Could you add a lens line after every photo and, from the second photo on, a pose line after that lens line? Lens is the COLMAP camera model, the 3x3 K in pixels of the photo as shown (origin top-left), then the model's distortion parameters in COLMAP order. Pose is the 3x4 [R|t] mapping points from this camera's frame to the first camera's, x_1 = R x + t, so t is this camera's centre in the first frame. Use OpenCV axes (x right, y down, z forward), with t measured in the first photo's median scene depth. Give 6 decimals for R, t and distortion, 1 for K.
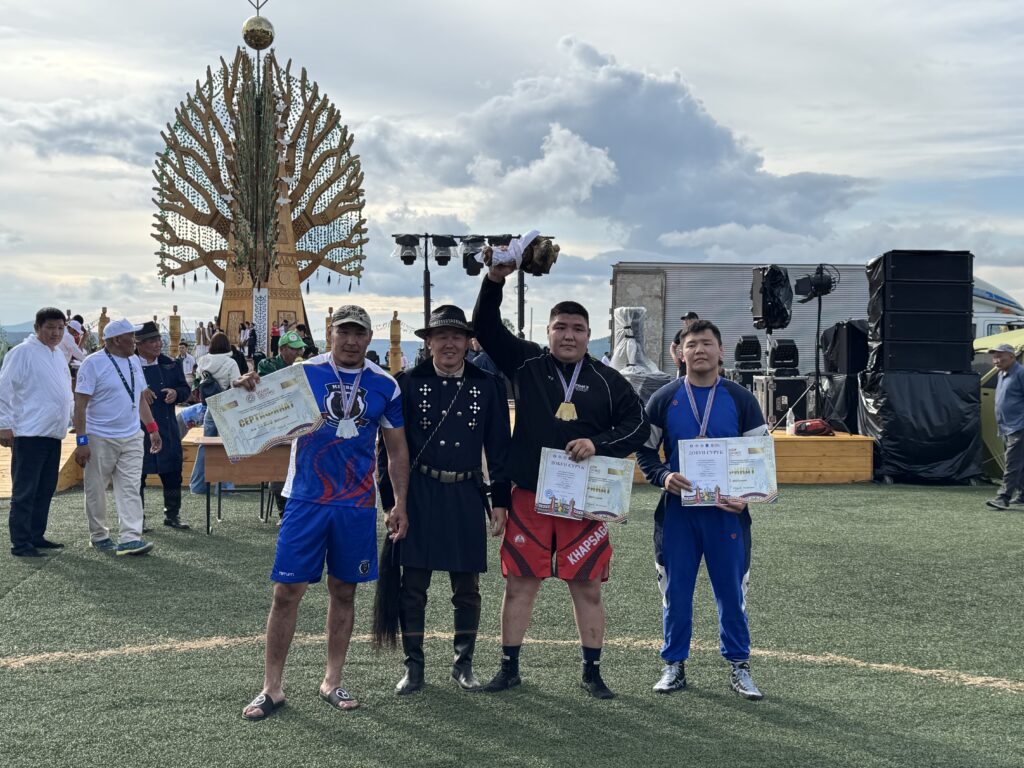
lens RADIAL K [[1406.3, 0, 514.4], [0, 1406.3, 387.8], [0, 0, 1]] dist [0.158144, 0.000000]
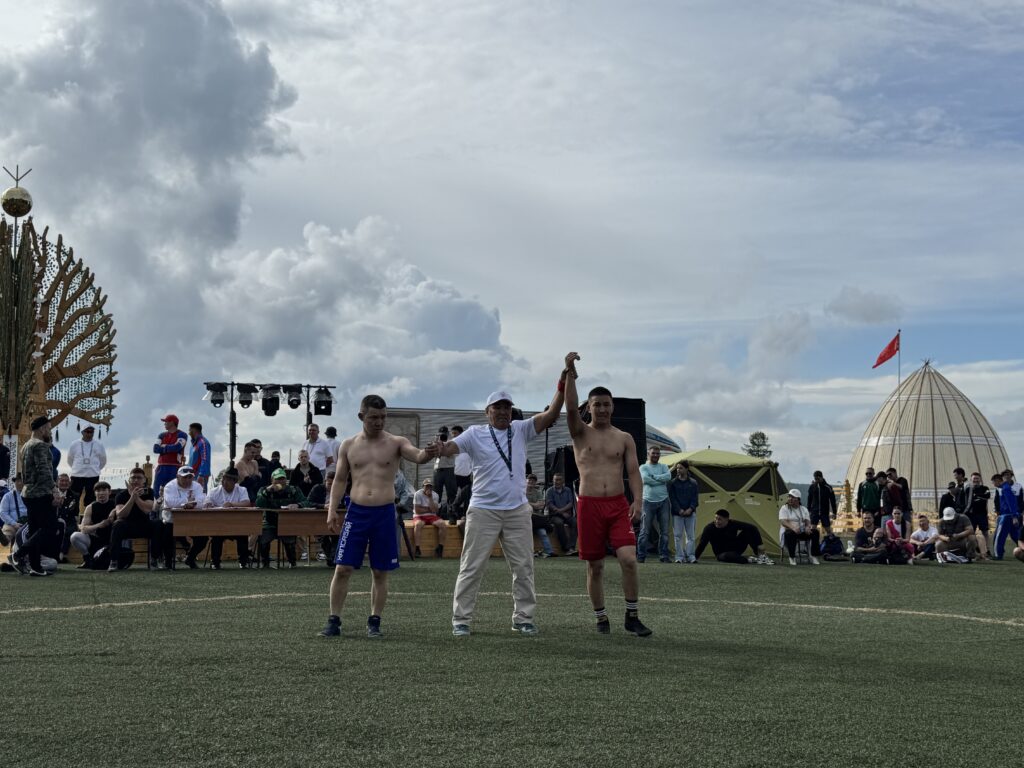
lens RADIAL K [[1487.2, 0, 515.5], [0, 1487.2, 361.5], [0, 0, 1]] dist [0.220464, 0.000000]
pose [[0.975225, 0.020579, 0.220255, -0.062099], [0.008610, 0.991378, -0.130751, 0.027079], [-0.221047, 0.129408, 0.966640, -0.191448]]
